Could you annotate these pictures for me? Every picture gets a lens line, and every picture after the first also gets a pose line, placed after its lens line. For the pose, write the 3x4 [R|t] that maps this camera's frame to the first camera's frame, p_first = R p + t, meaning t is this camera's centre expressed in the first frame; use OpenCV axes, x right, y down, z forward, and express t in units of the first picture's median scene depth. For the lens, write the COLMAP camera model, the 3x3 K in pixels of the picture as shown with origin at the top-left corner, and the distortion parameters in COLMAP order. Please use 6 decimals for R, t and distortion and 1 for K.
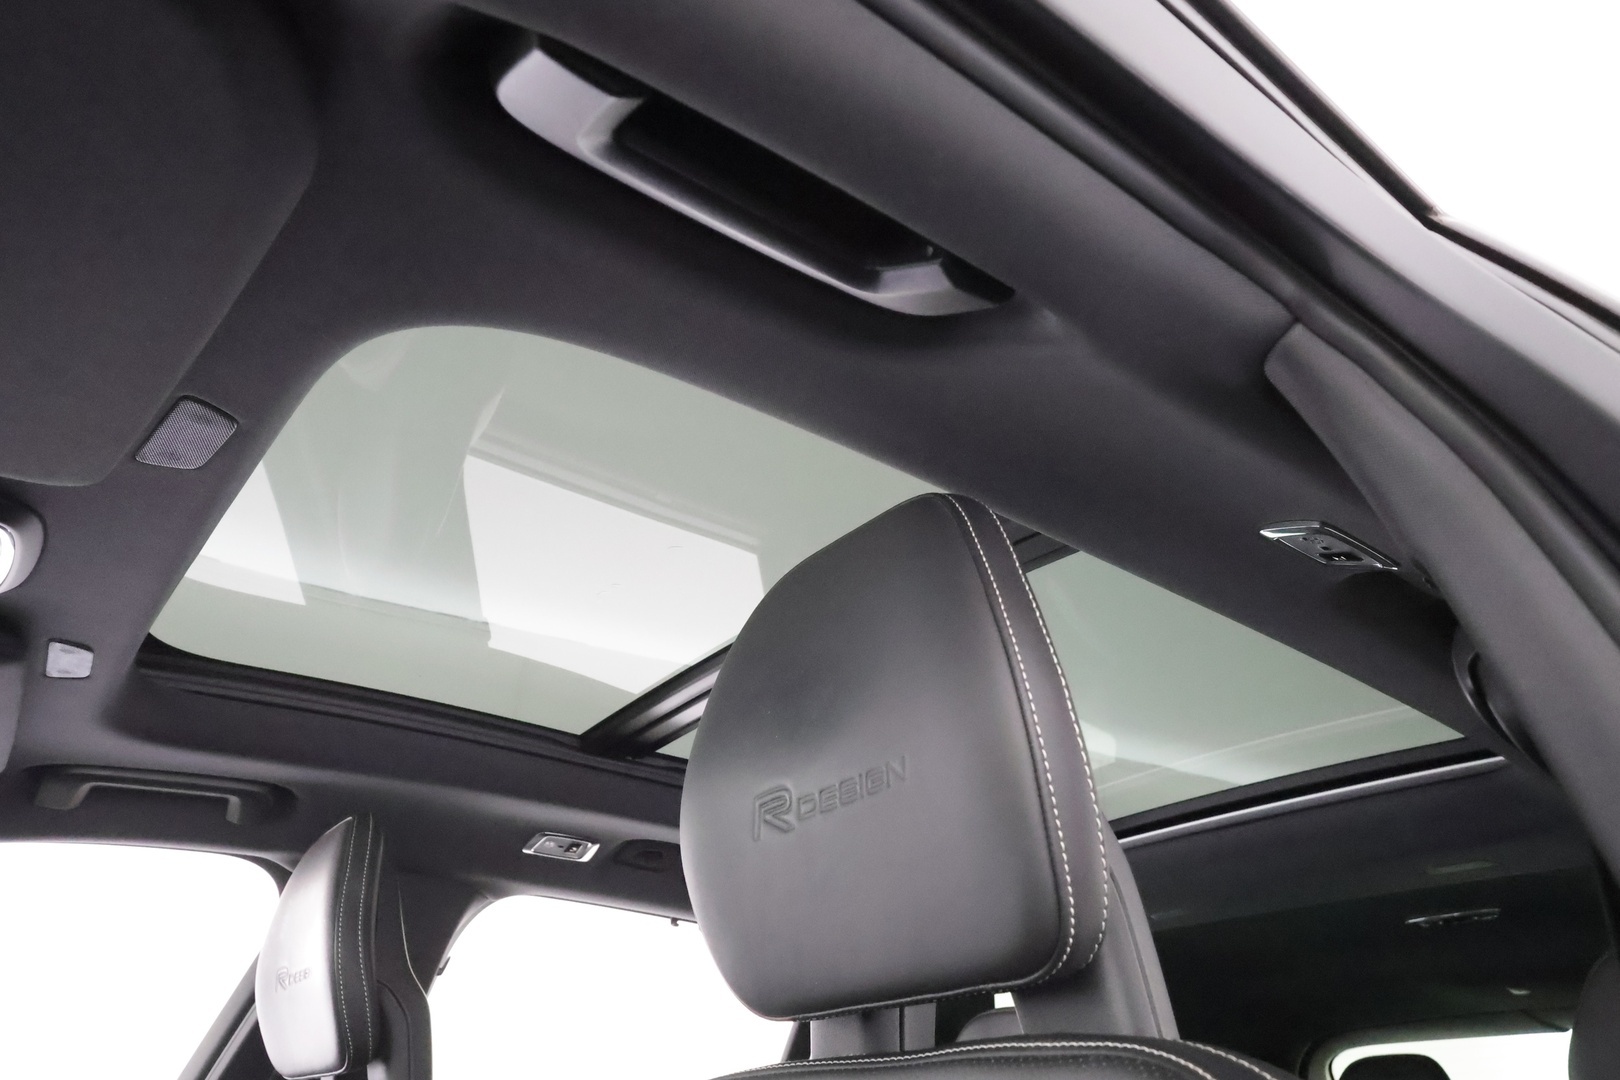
lens RADIAL K [[1184.6, 0, 810.0], [0, 1184.6, 540.0], [0, 0, 1]] dist [0.004406, 0.003127]
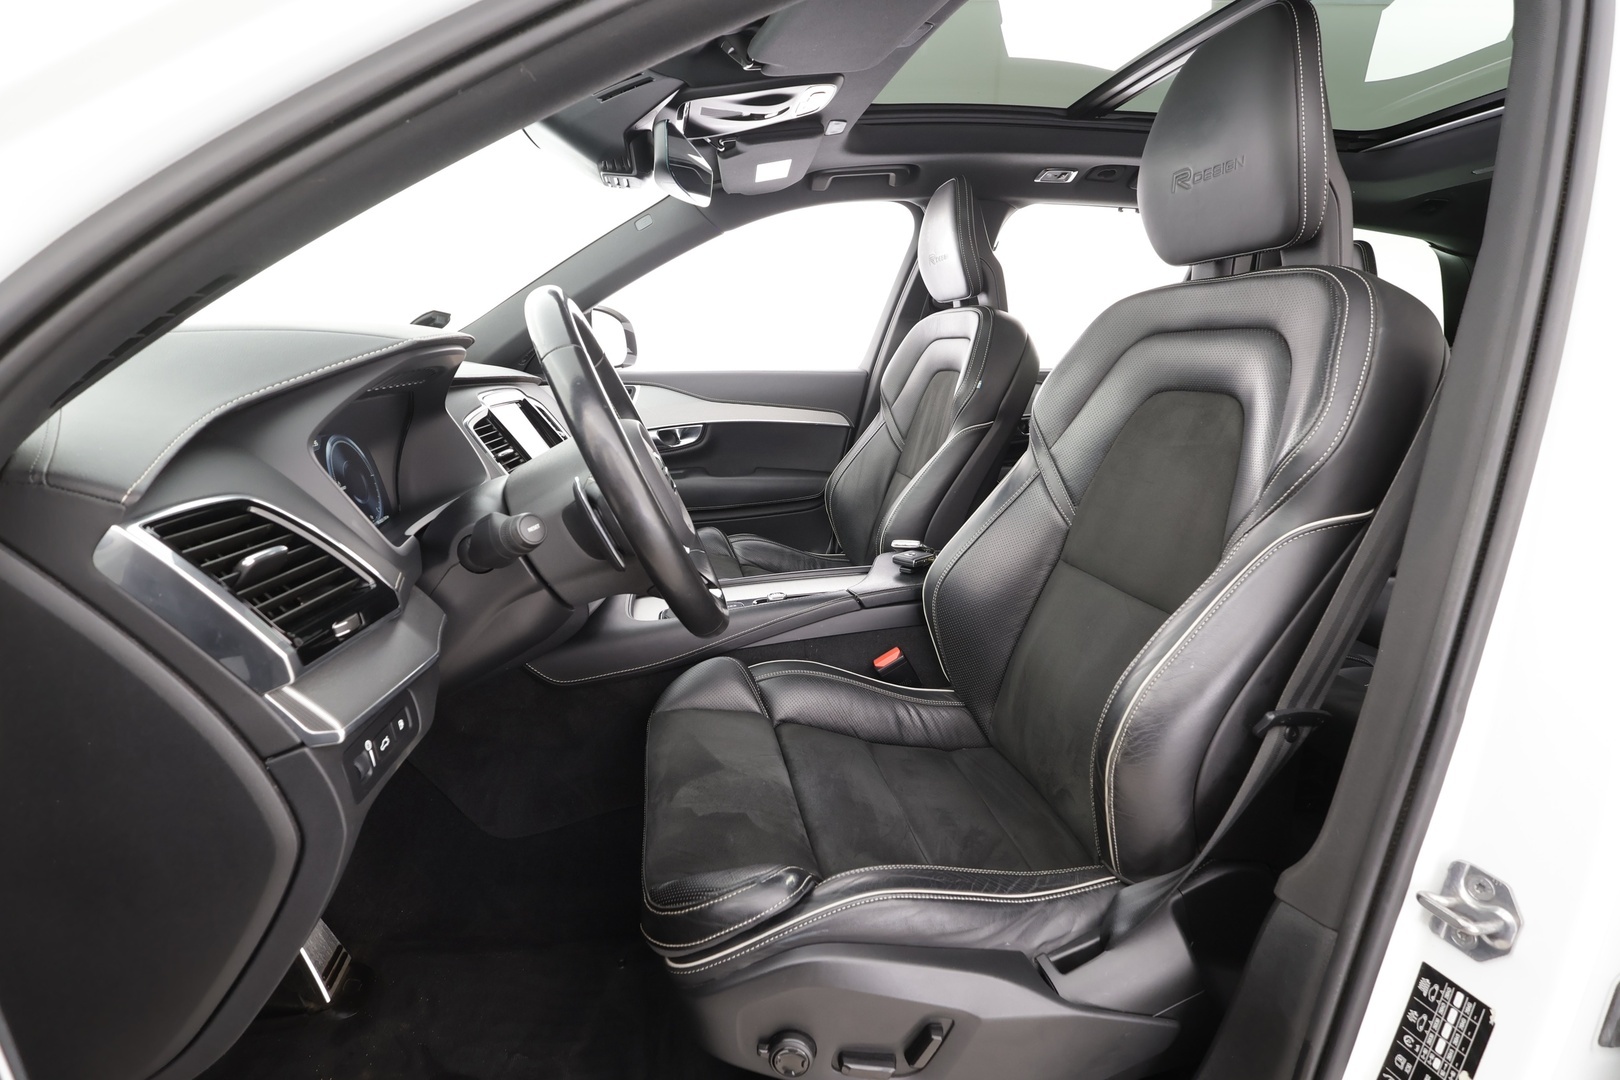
lens RADIAL K [[772.0, 0, 802.6], [0, 772.0, 544.8], [0, 0, 1]] dist [-0.001986, -0.000107]
pose [[0.894474, 0.085196, -0.438927, 0.011841], [0.229863, 0.754395, 0.614858, -0.148858], [0.383508, -0.650868, 0.655204, -0.334066]]
